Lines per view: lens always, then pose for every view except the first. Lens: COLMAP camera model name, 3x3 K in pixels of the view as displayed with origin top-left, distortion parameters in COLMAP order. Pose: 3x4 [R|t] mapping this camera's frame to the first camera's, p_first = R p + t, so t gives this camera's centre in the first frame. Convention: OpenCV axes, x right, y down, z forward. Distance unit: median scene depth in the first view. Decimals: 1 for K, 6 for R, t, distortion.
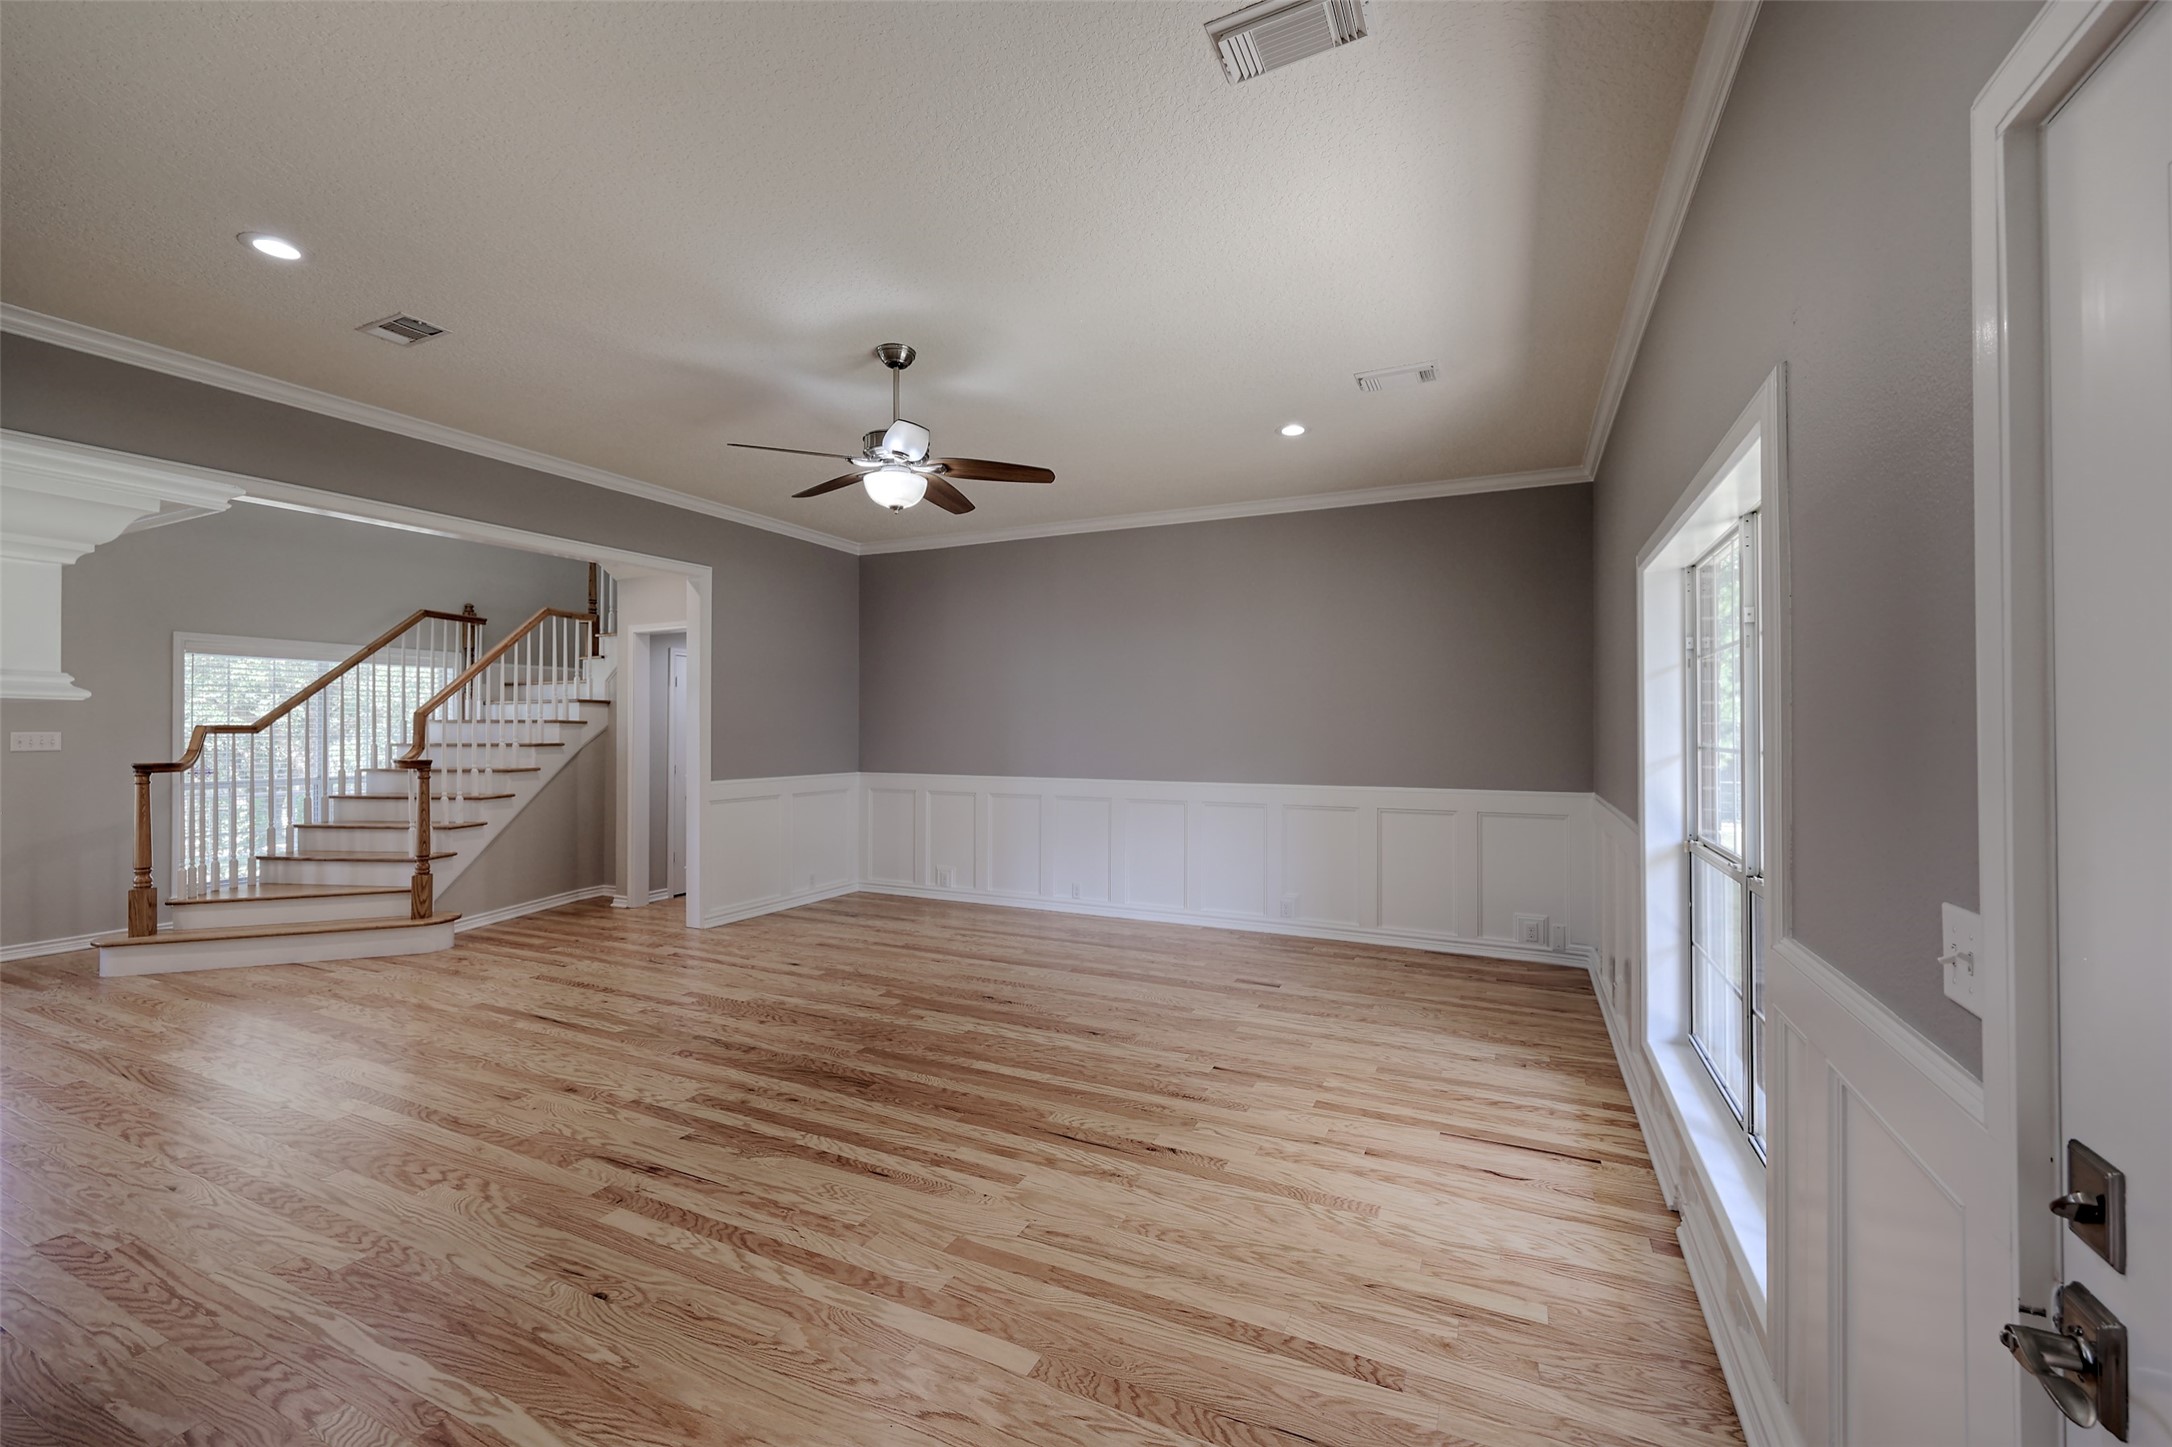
lens RADIAL K [[878.6, 0, 1087.9], [0, 878.6, 726.6], [0, 0, 1]] dist [0.000315, -0.000012]
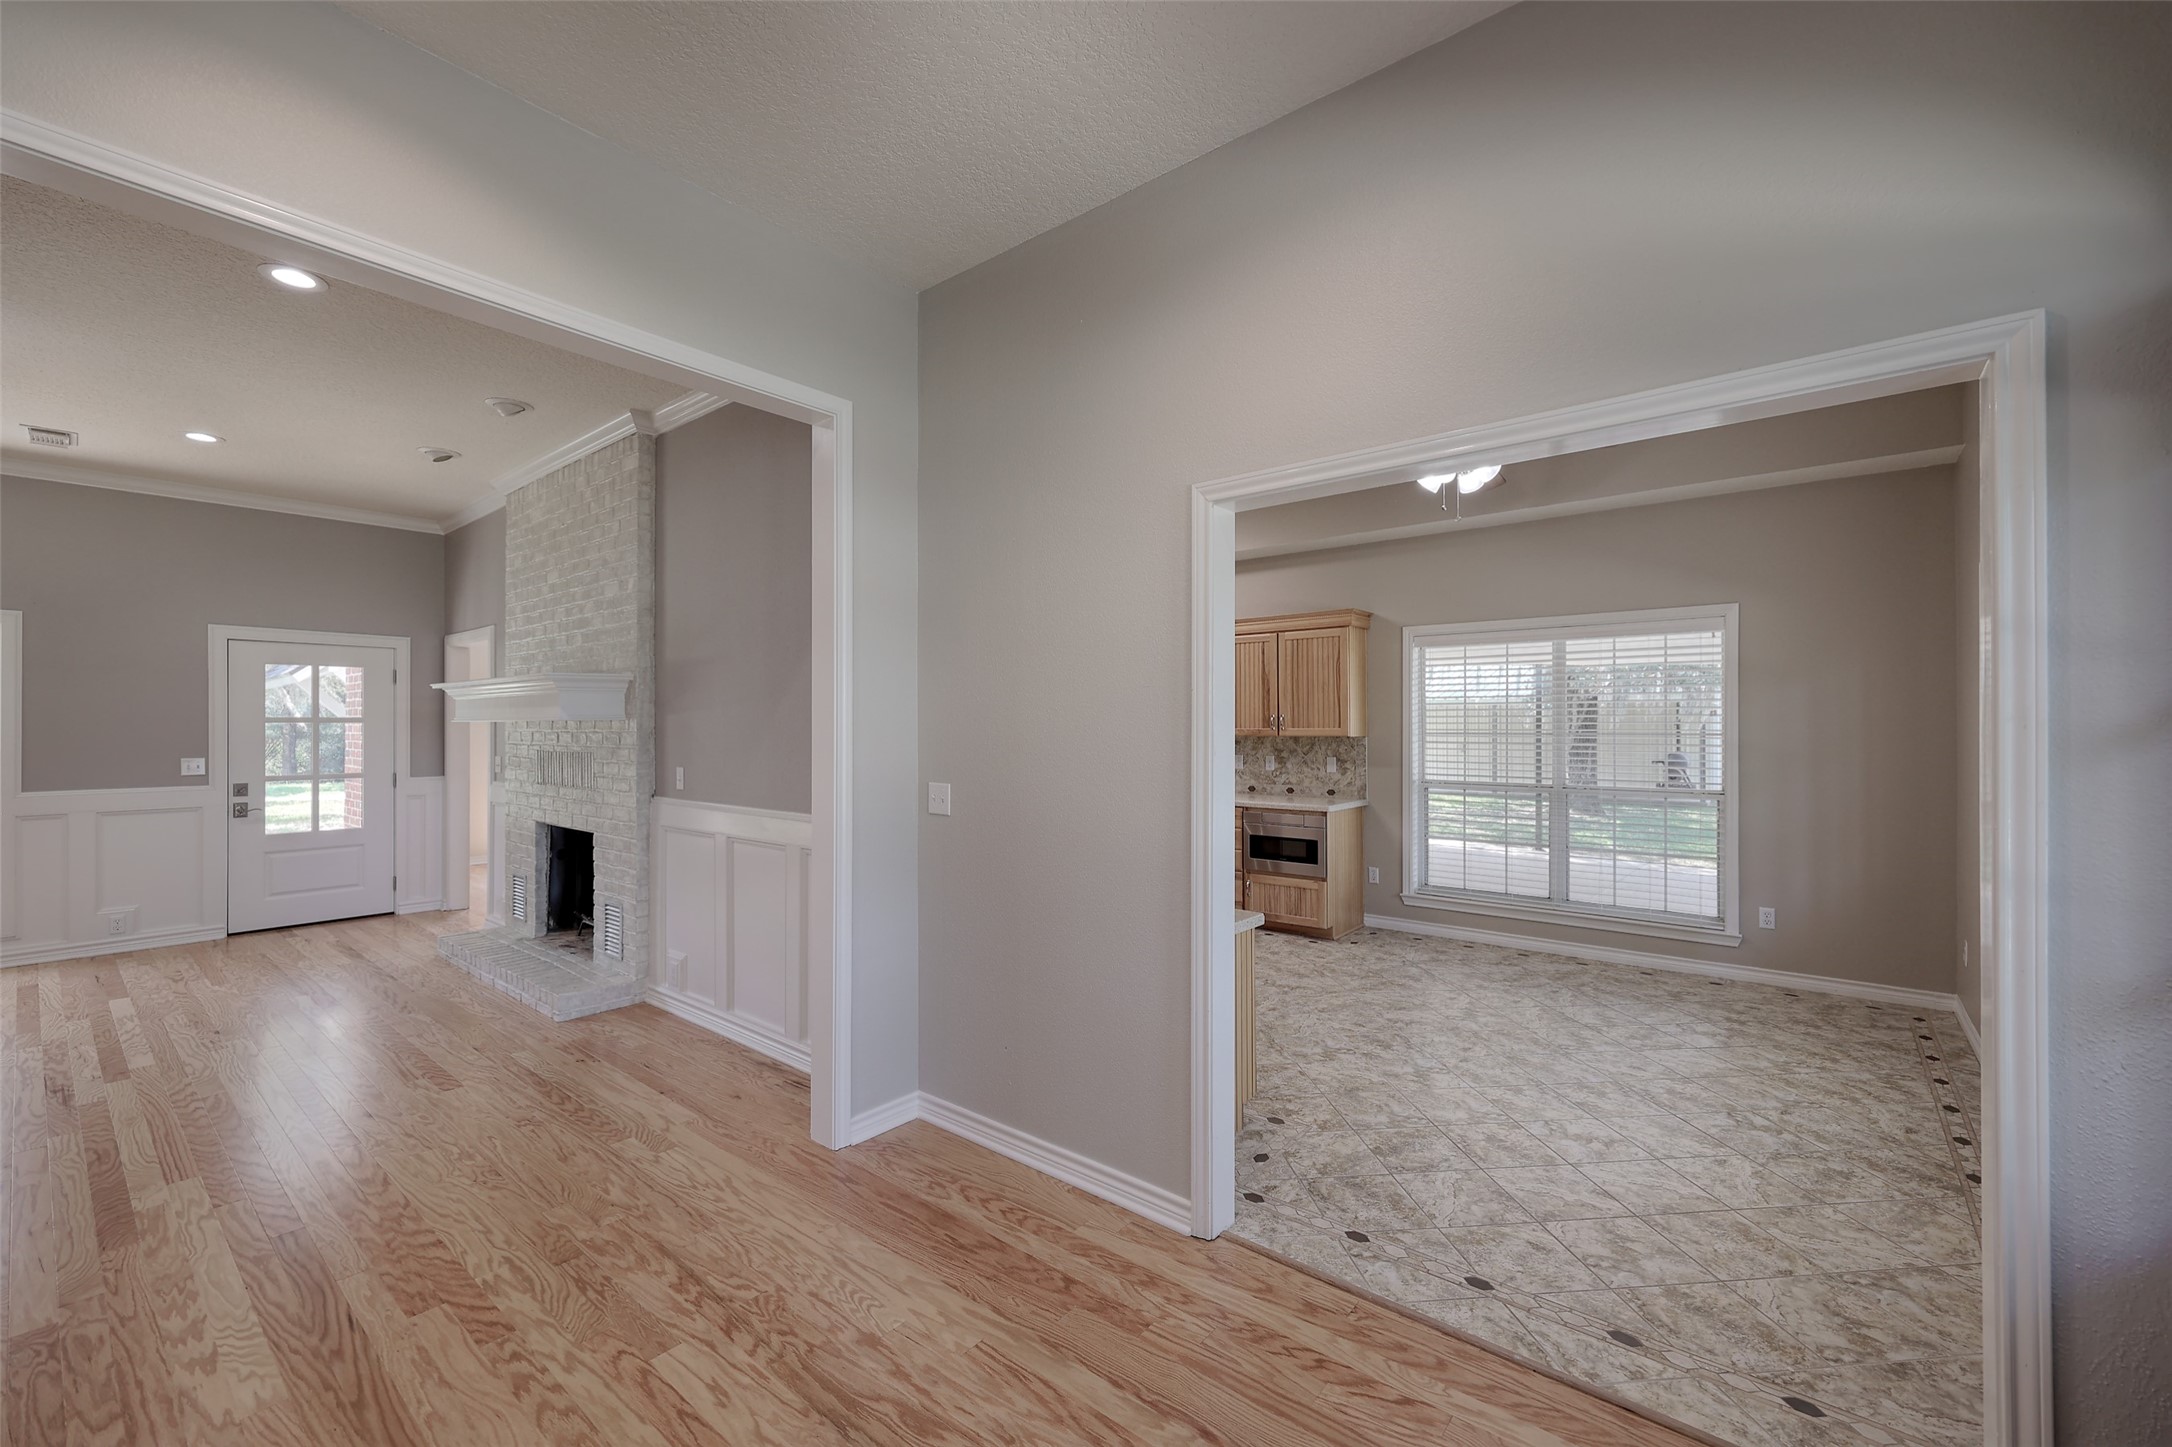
lens RADIAL K [[878.6, 0, 1087.9], [0, 878.6, 726.6], [0, 0, 1]] dist [0.000315, -0.000012]
pose [[-0.969634, 0.001880, 0.244553, -1.732458], [0.001145, 0.999994, -0.003147, 0.006455], [-0.244558, -0.002771, -0.969631, 1.461369]]
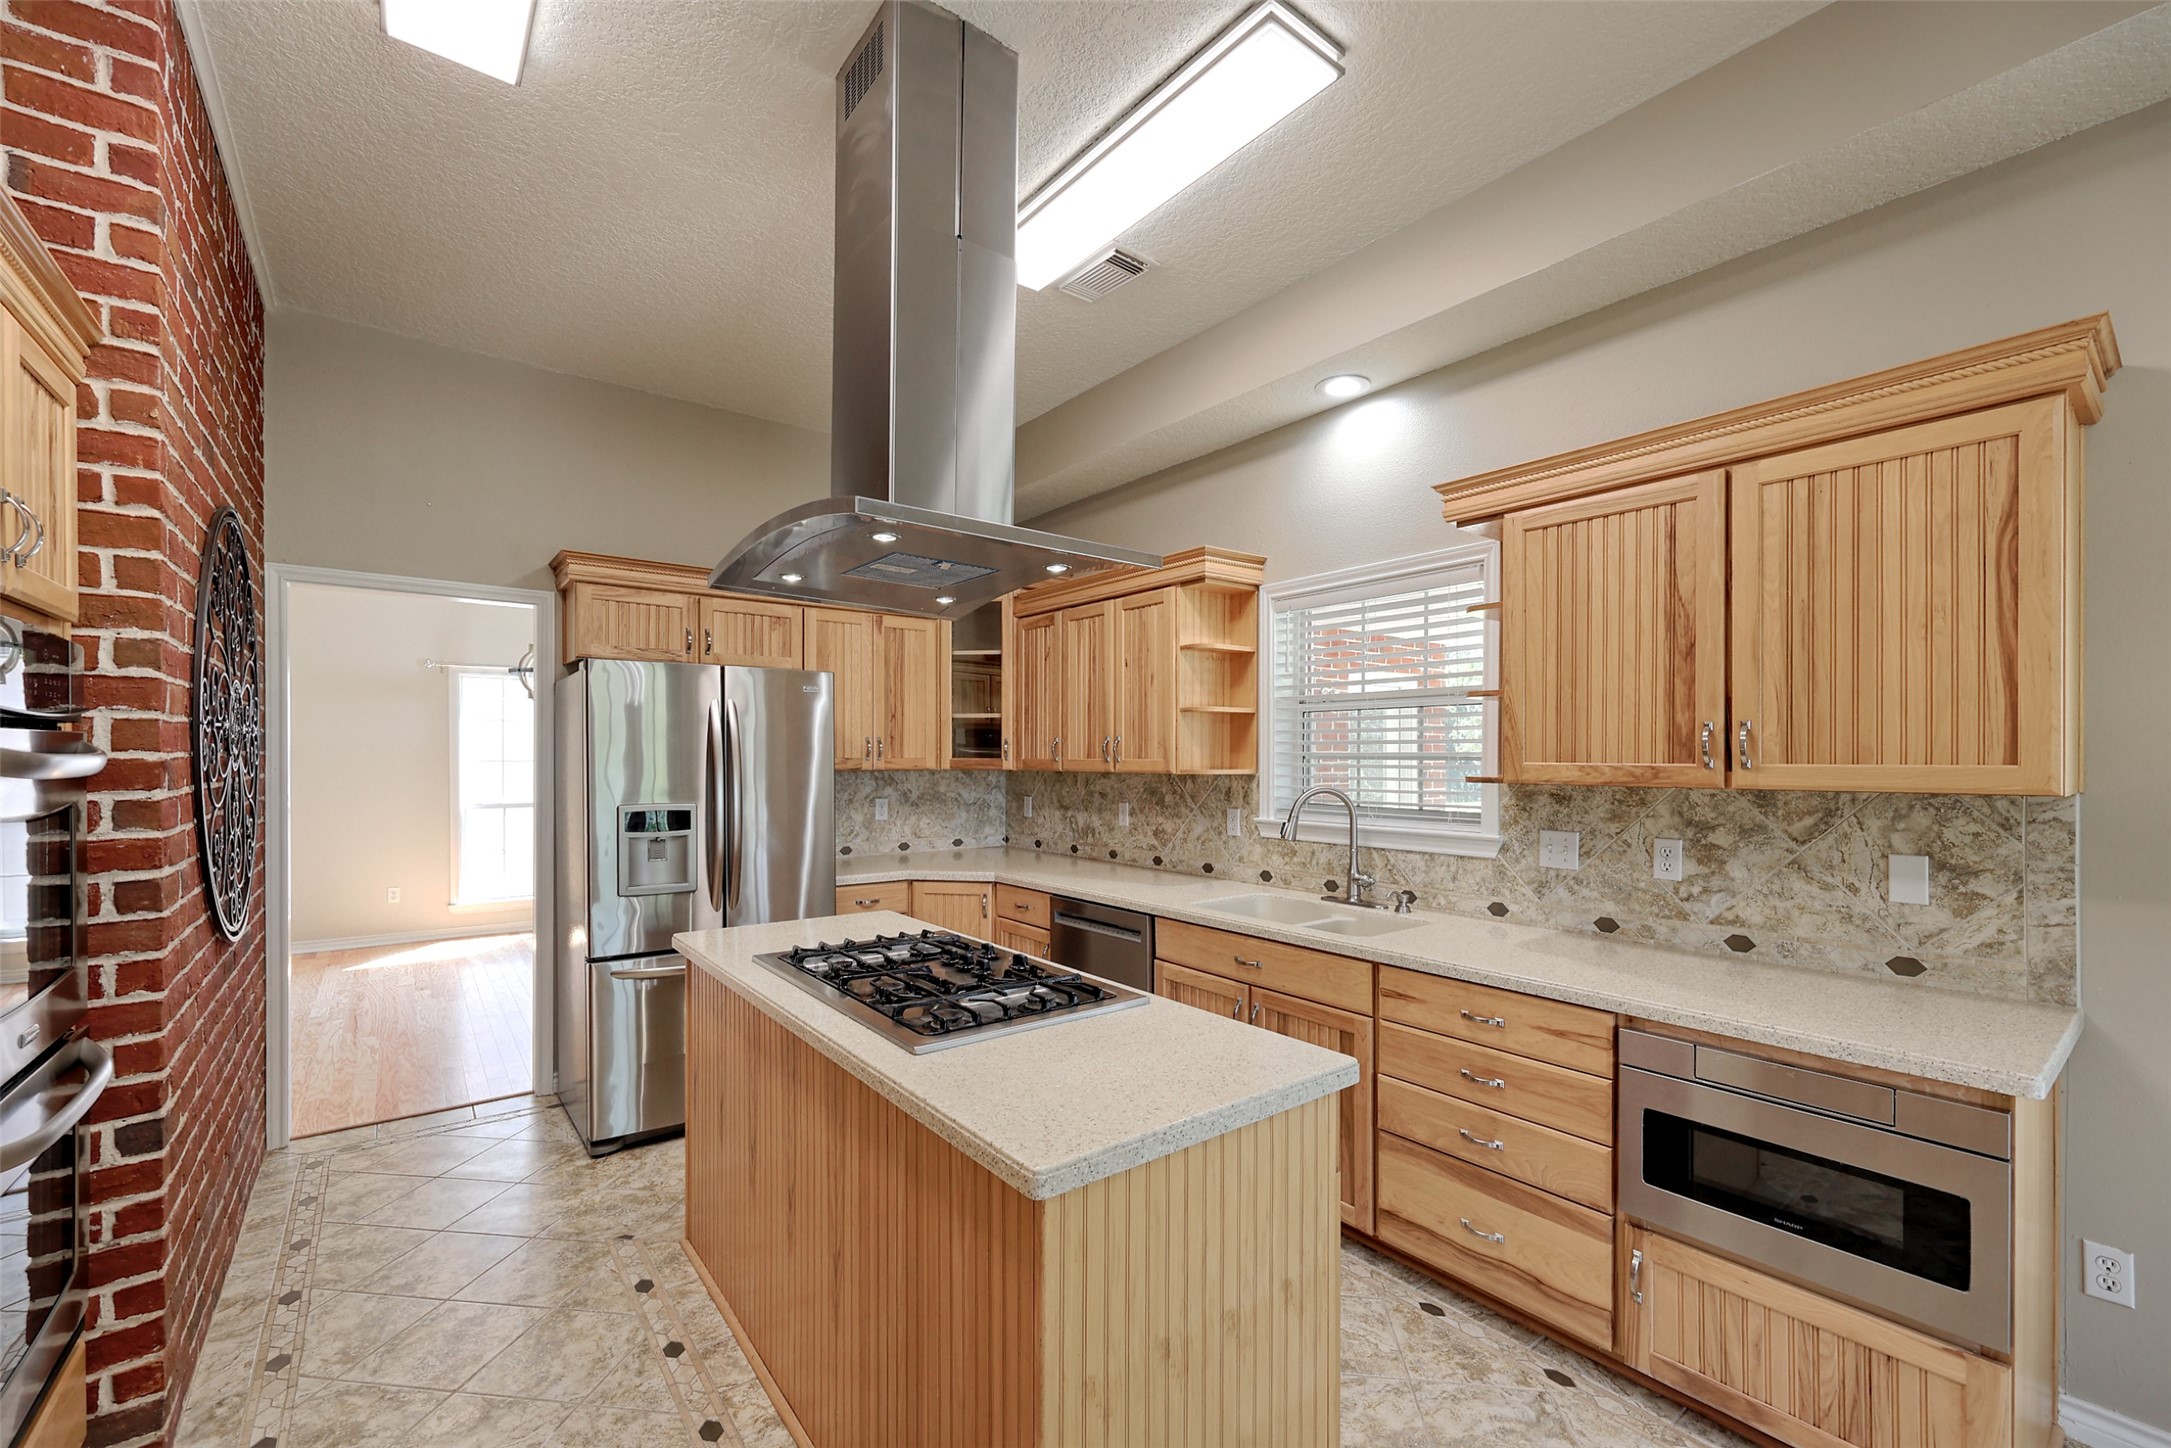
lens RADIAL K [[894.9, 0, 1093.2], [0, 894.9, 756.4], [0, 0, 1]] dist [-0.000314, -0.000076]
pose [[-0.897085, -0.001778, 0.441854, -1.558047], [-0.002714, 0.999995, -0.001487, 0.001702], [-0.441849, -0.002533, -0.897086, 0.355660]]
